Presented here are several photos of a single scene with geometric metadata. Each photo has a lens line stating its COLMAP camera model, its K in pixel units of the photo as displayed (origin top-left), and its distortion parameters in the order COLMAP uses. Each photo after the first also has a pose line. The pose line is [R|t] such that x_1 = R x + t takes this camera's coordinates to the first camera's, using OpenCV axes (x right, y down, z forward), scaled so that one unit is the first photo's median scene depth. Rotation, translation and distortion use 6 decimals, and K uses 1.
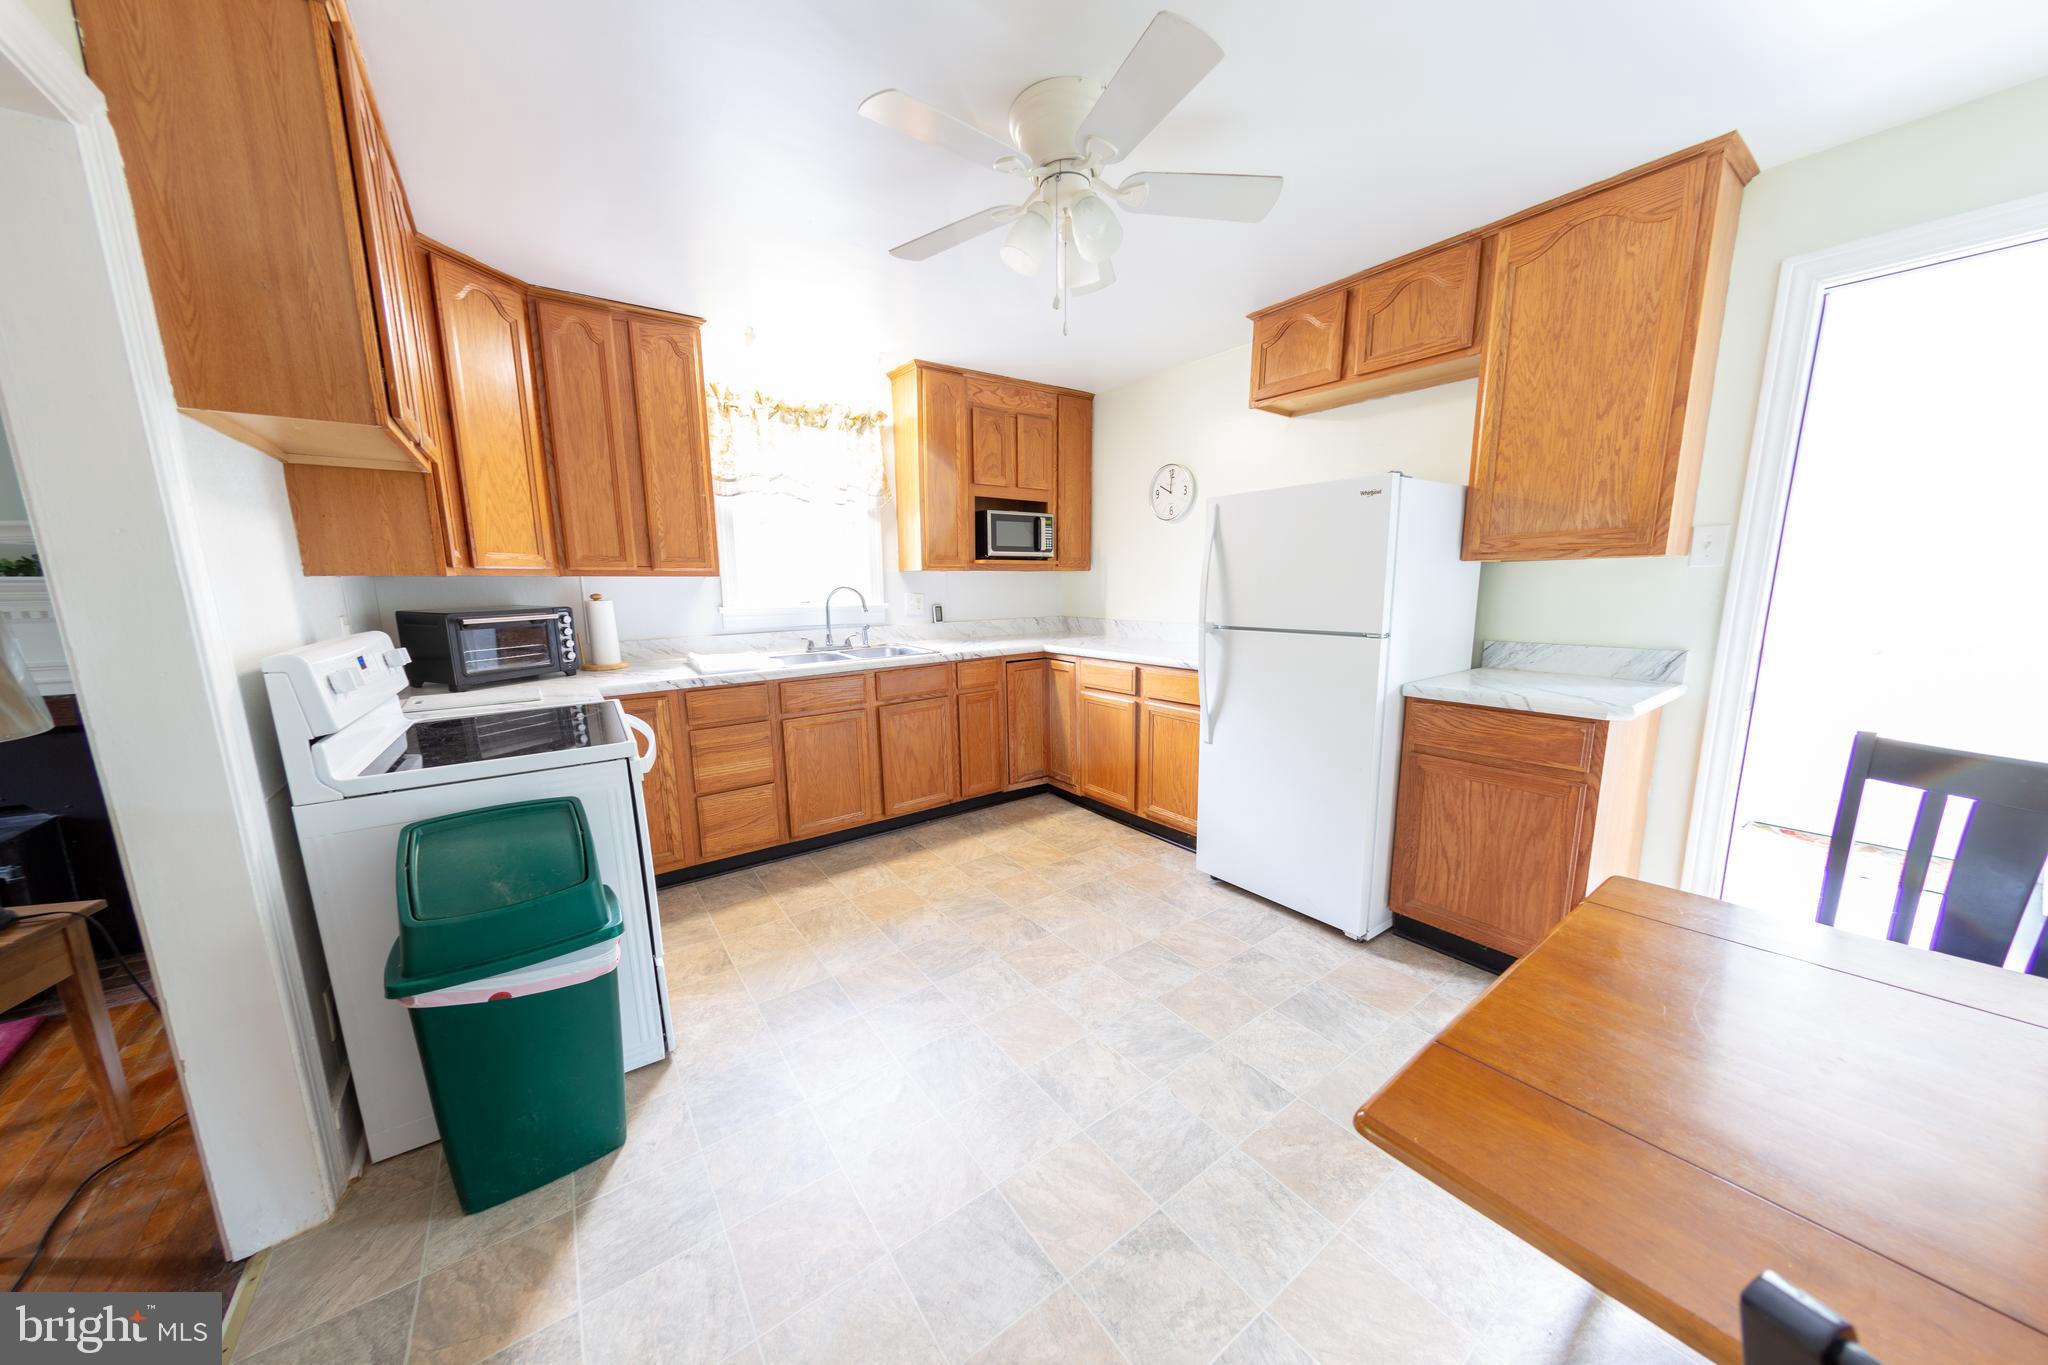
lens RADIAL K [[682.8, 0, 1025.0], [0, 682.8, 692.7], [0, 0, 1]] dist [0.002056, 0.000148]
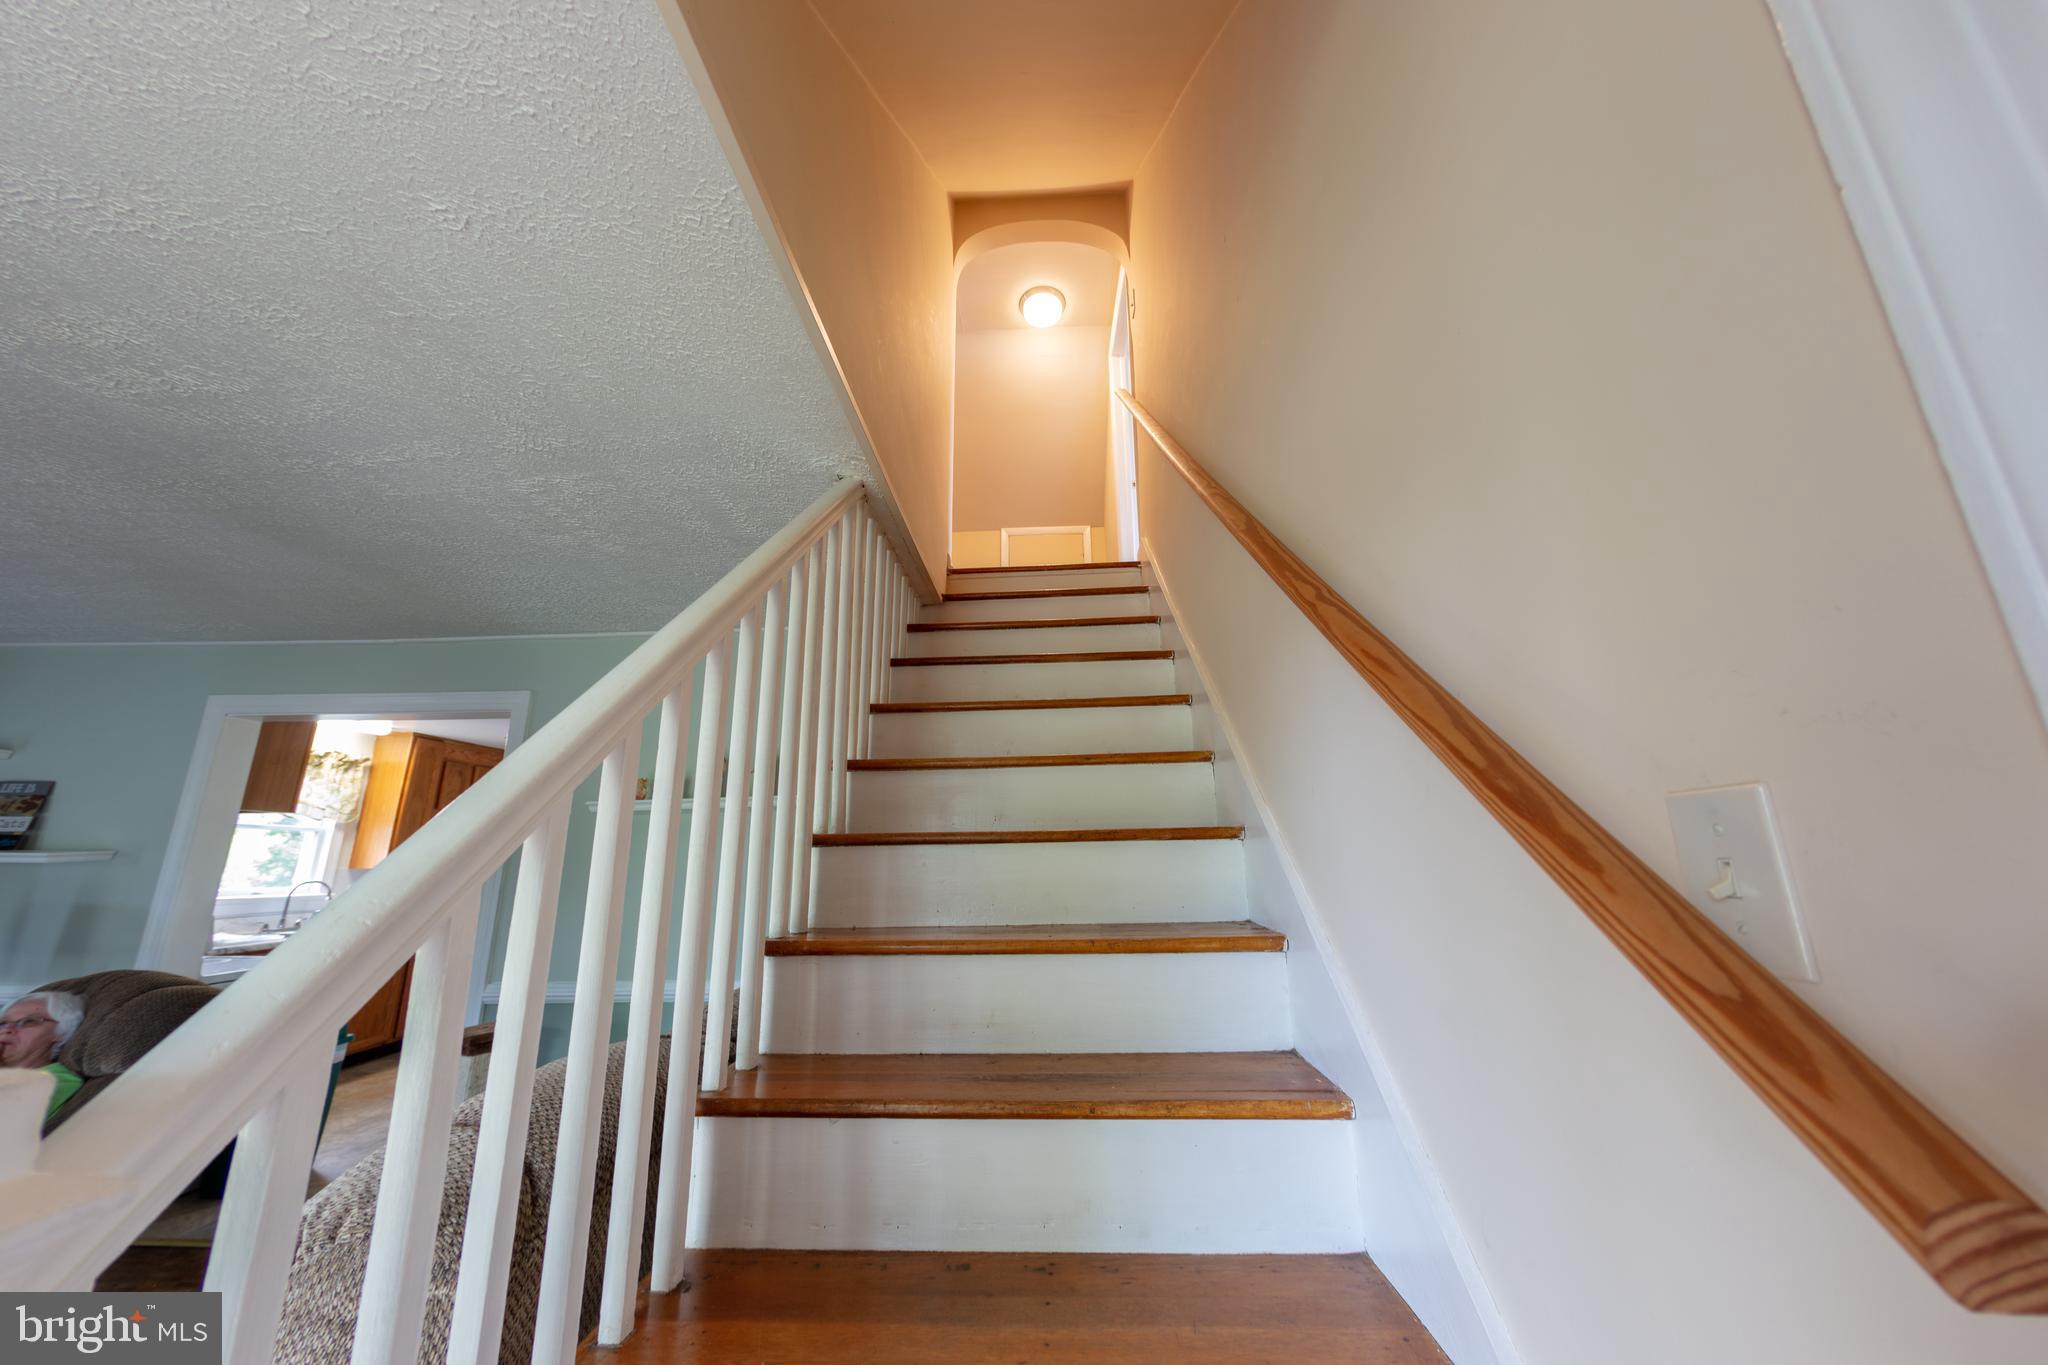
lens RADIAL K [[682.8, 0, 1025.0], [0, 682.8, 692.7], [0, 0, 1]] dist [0.002056, 0.000148]
pose [[0.633917, 0.186281, 0.750632, -0.550990], [0.135354, 0.928859, -0.344819, 0.190976], [-0.761464, 0.320188, 0.563606, -1.165121]]
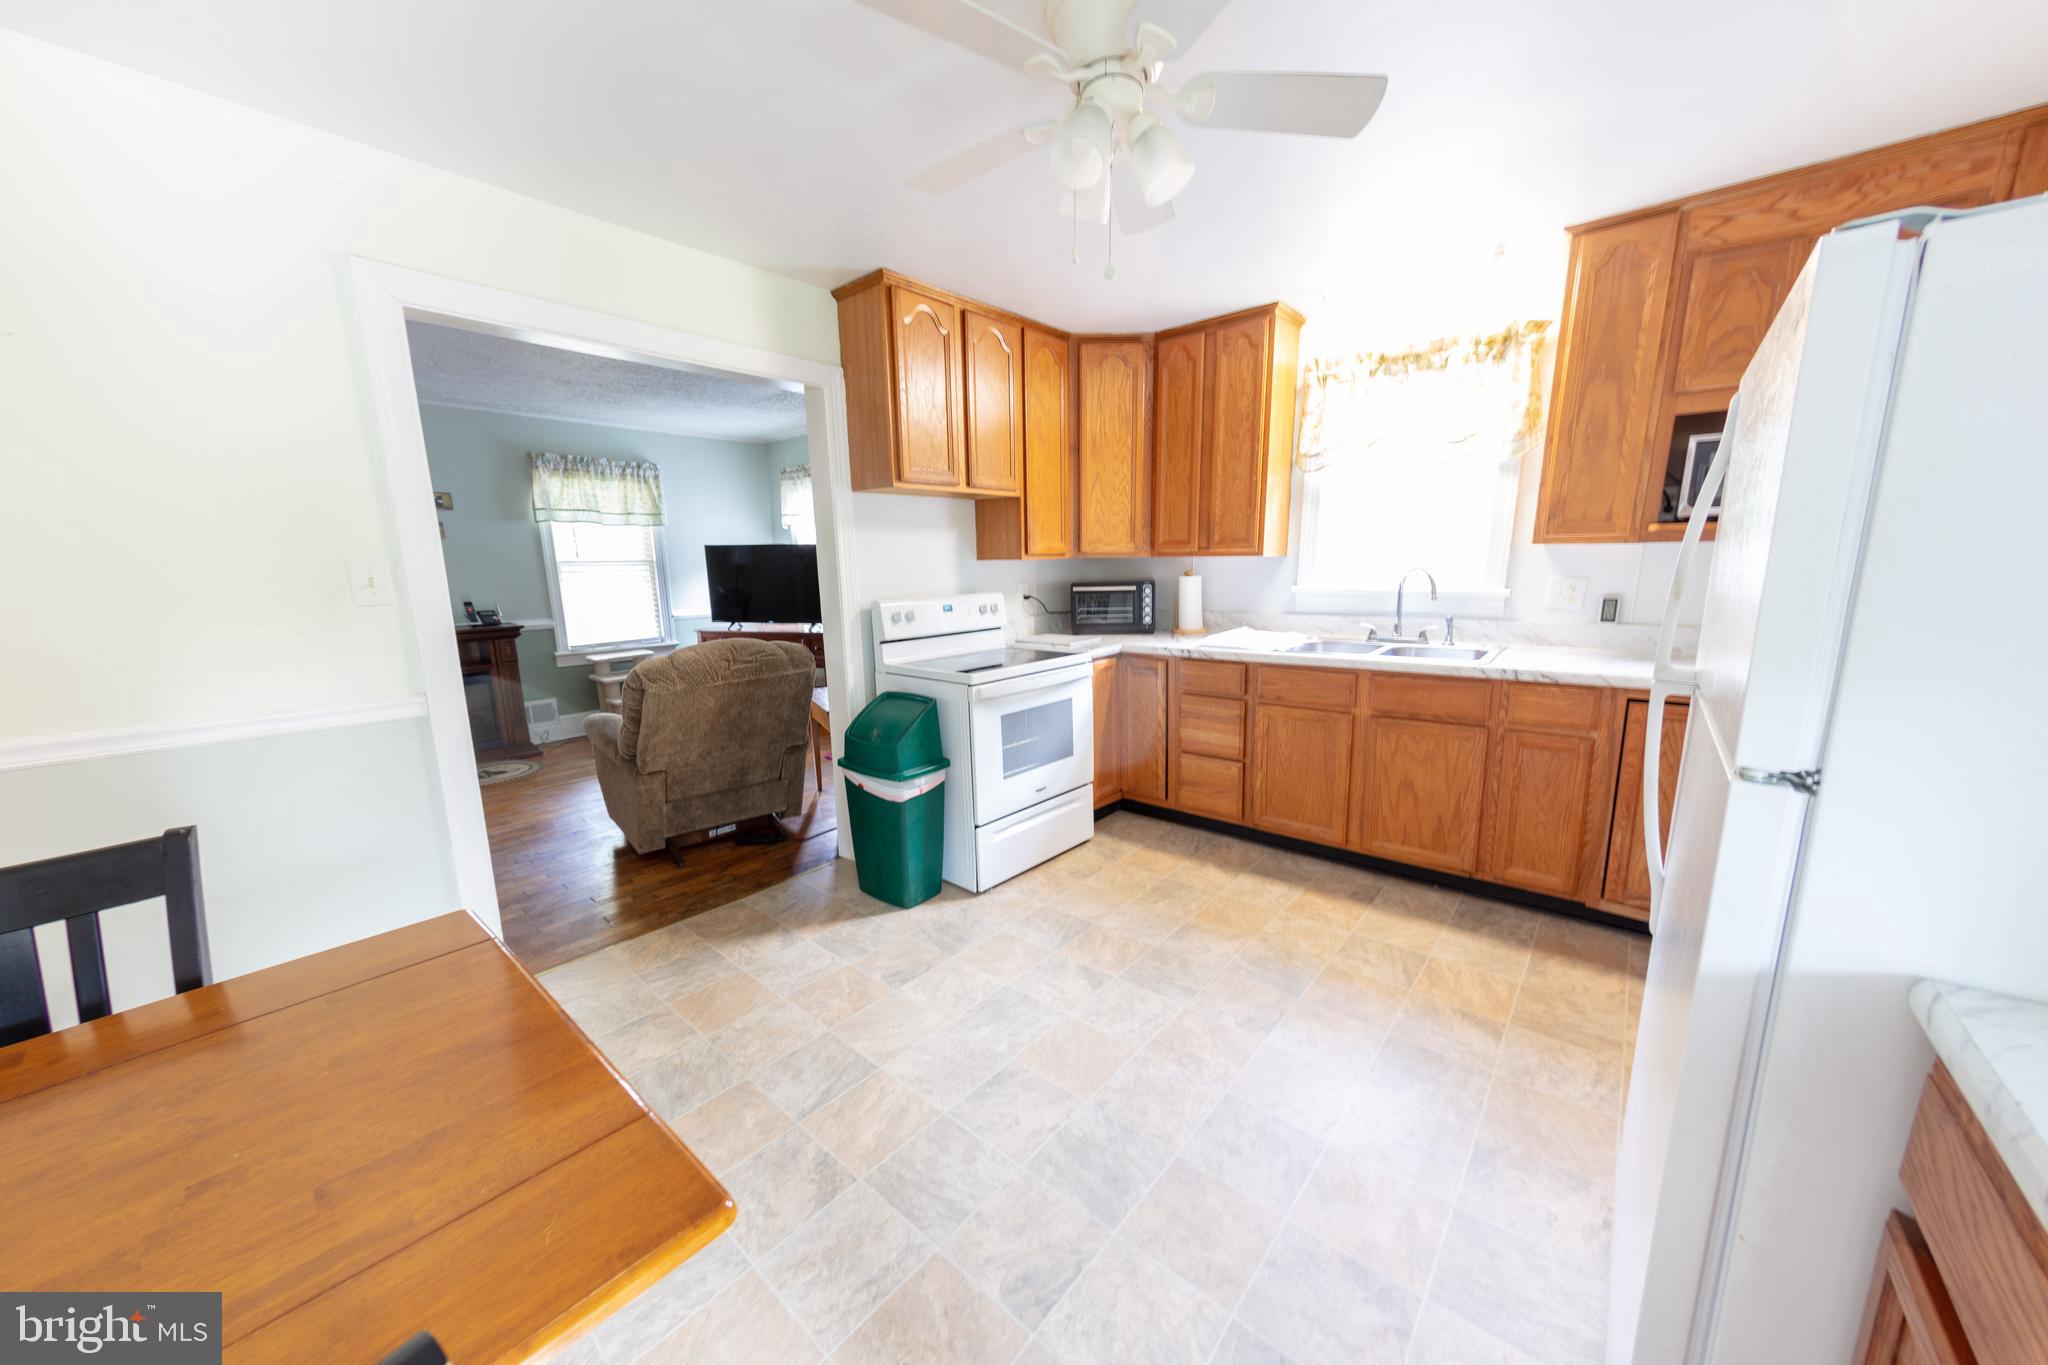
lens RADIAL K [[708.7, 0, 1020.7], [0, 708.7, 691.3], [0, 0, 1]] dist [0.000204, -0.000059]
pose [[0.223035, 0.186142, -0.956873, 0.552387], [-0.145302, 0.976982, 0.156185, -0.088732], [0.963920, 0.104201, 0.244948, 0.427533]]
